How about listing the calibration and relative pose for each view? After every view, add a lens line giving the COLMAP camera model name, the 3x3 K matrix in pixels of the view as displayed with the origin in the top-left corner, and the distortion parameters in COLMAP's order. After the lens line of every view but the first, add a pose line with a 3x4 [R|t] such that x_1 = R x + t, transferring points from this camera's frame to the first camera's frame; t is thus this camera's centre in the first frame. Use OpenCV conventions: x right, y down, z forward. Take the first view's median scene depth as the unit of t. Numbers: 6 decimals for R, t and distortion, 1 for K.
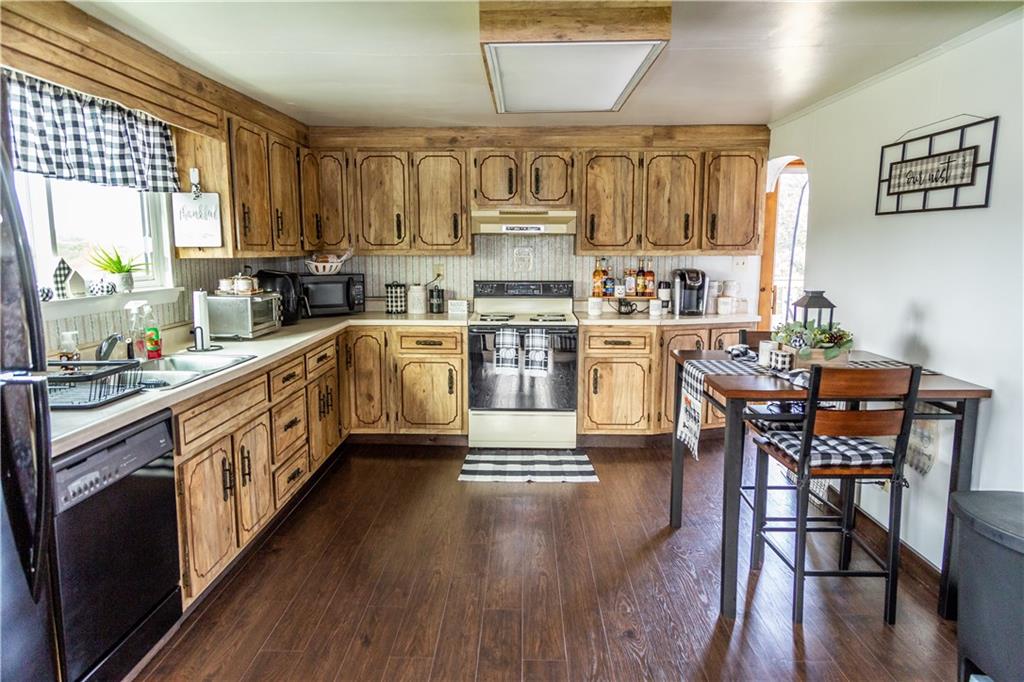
lens RADIAL K [[680.1, 0, 511.1], [0, 680.1, 342.8], [0, 0, 1]] dist [0.010354, 0.004453]
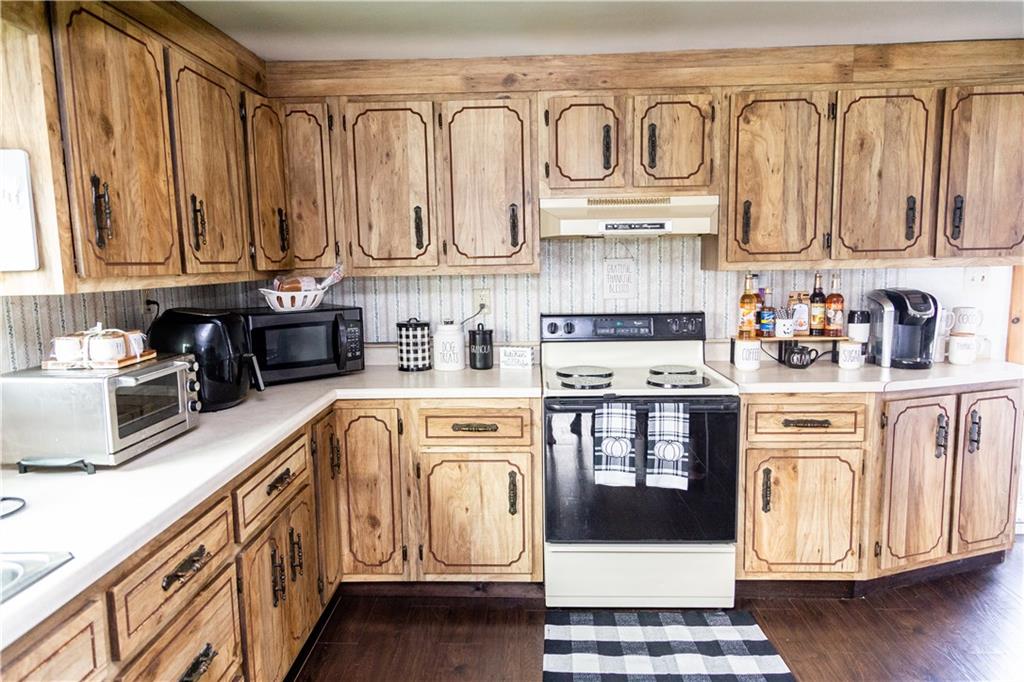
lens RADIAL K [[680.1, 0, 508.7], [0, 680.1, 344.9], [0, 0, 1]] dist [0.010354, 0.004453]
pose [[0.999763, -0.016526, -0.014162, -0.080959], [0.016335, 0.999776, -0.013466, -0.060318], [0.014382, 0.013232, 0.999809, 0.415063]]
